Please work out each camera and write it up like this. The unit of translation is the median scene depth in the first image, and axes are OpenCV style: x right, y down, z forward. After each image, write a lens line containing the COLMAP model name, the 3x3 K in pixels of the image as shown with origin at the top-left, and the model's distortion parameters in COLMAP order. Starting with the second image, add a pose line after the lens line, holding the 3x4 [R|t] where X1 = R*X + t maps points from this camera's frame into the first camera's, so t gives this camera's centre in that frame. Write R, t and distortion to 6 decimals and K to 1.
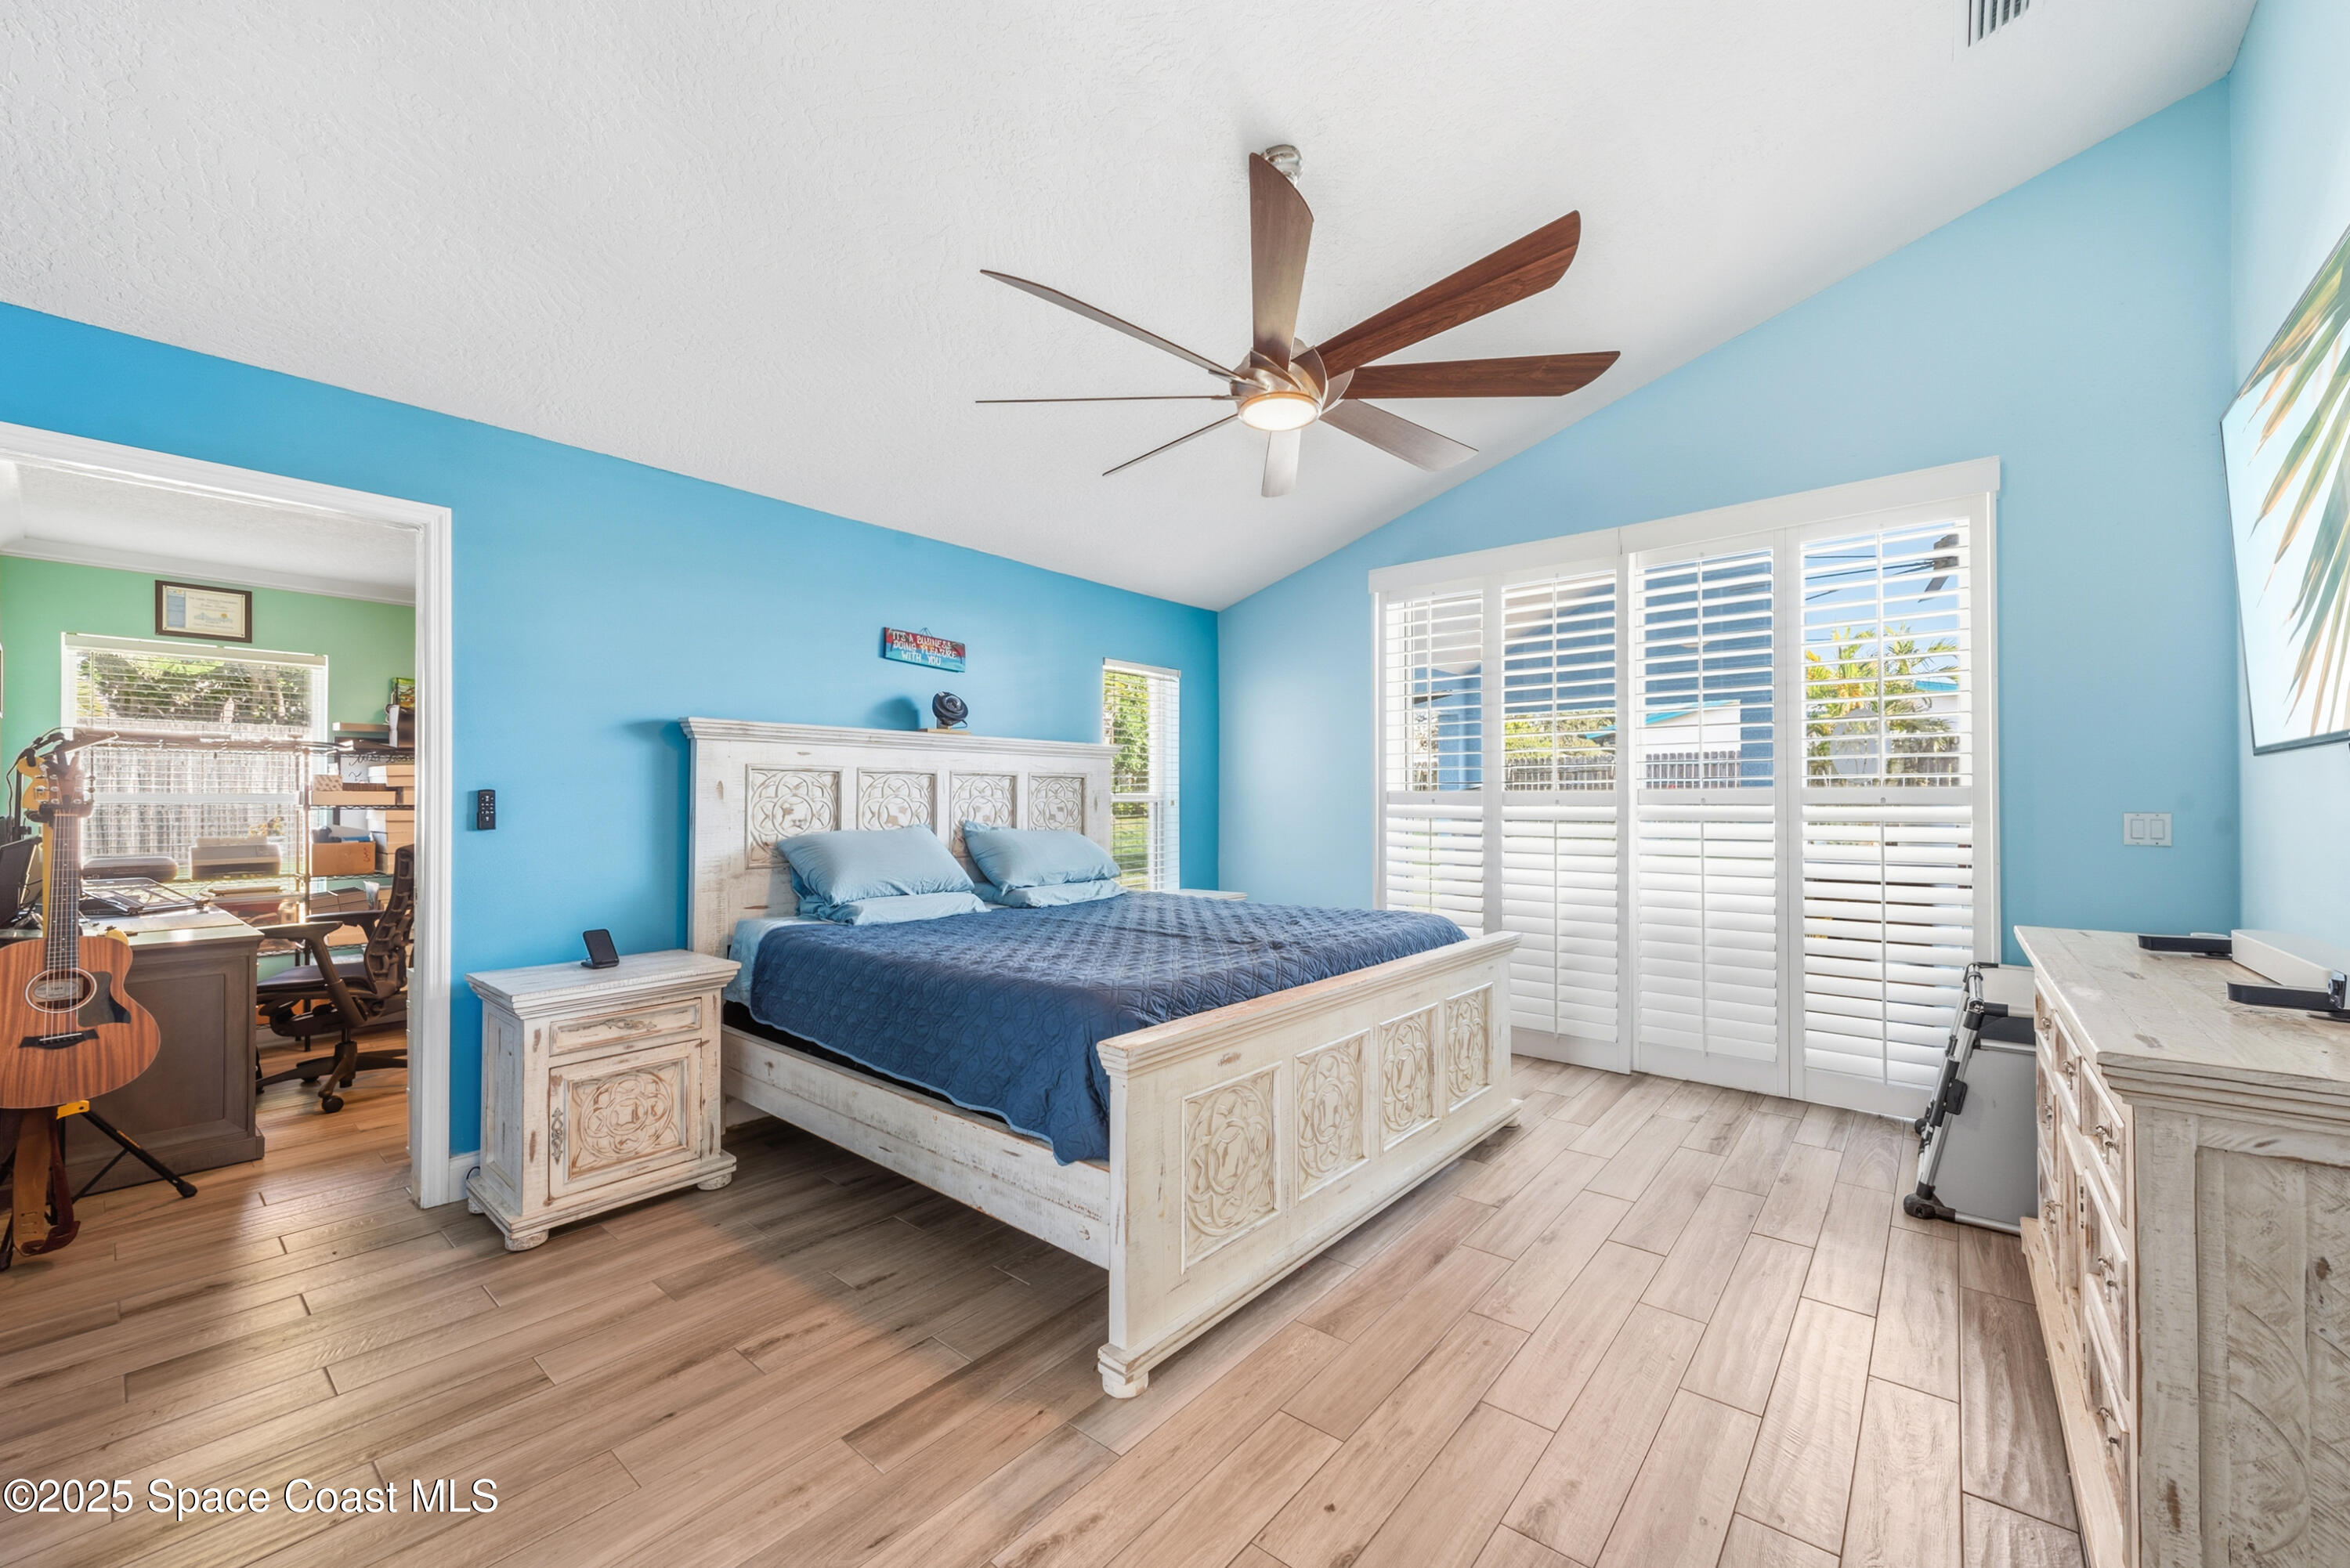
lens RADIAL K [[921.9, 0, 1174.1], [0, 921.9, 788.5], [0, 0, 1]] dist [0.008460, -0.002591]
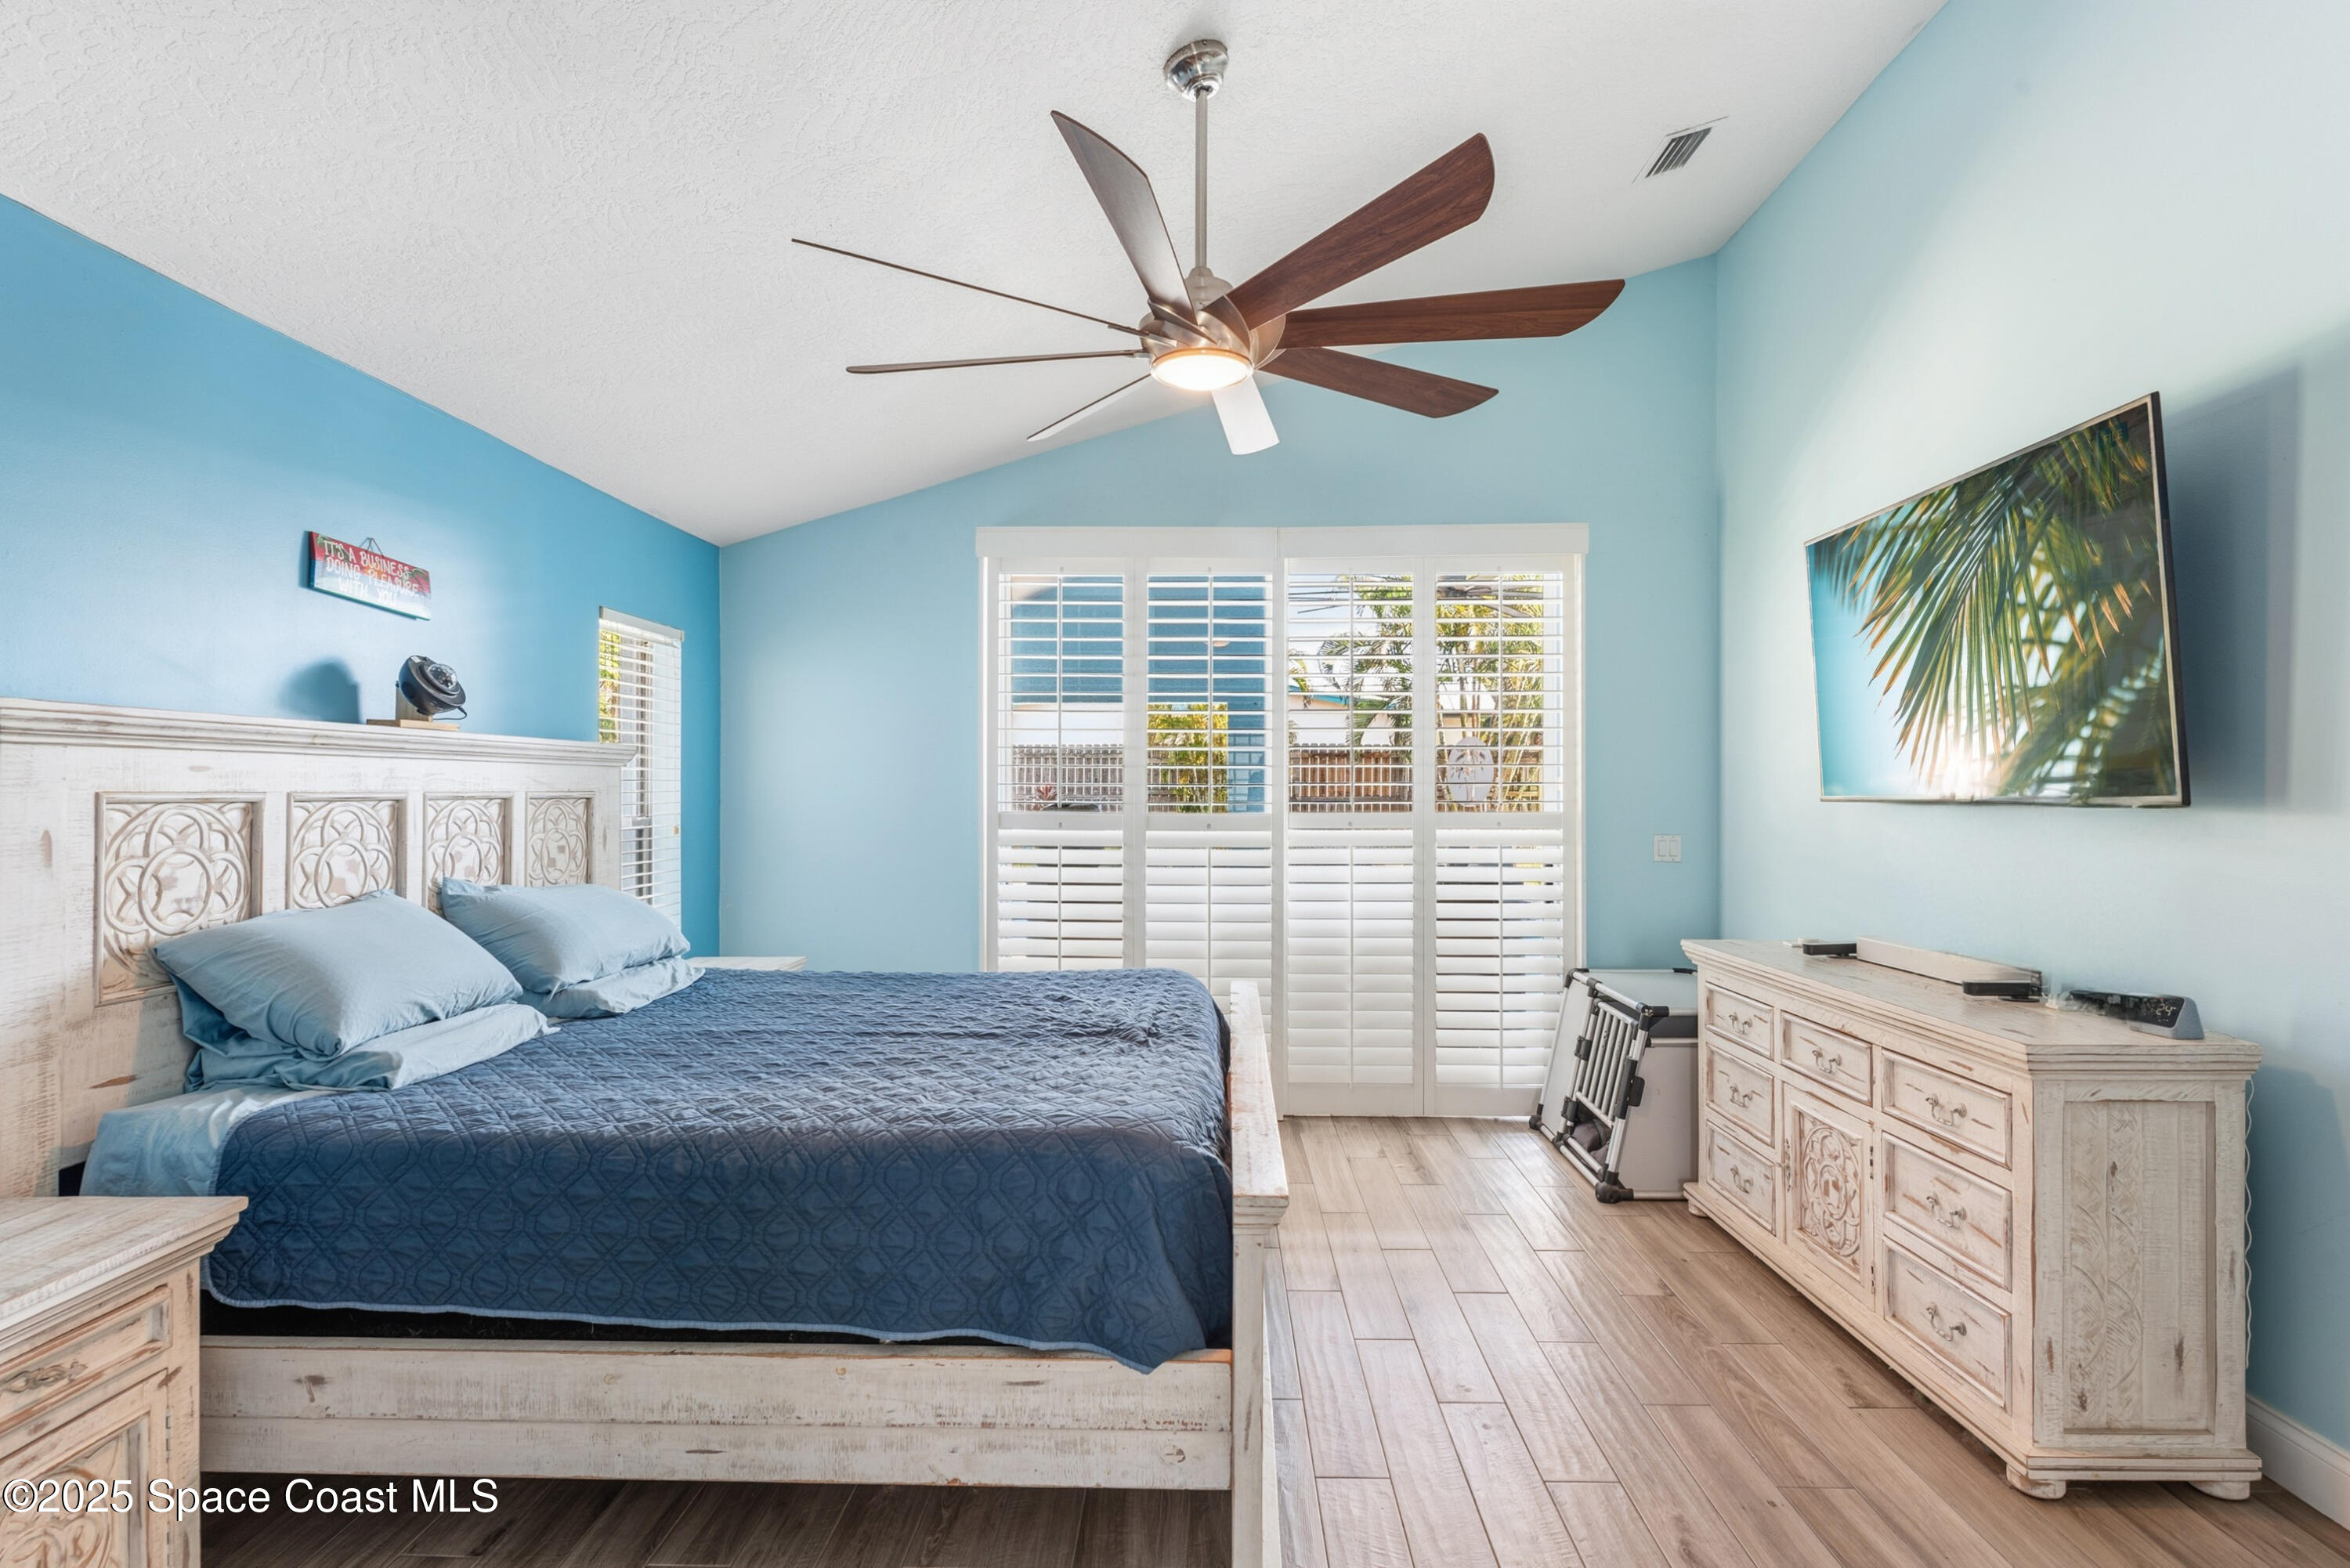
lens RADIAL K [[1217.5, 0, 1175.0], [0, 1217.5, 784.0], [0, 0, 1]] dist [0.013646, -0.008598]
pose [[0.779168, 0.003601, 0.626804, -0.426598], [-0.008878, 0.999947, 0.005291, -0.039504], [-0.626752, -0.009687, 0.779159, 0.139476]]
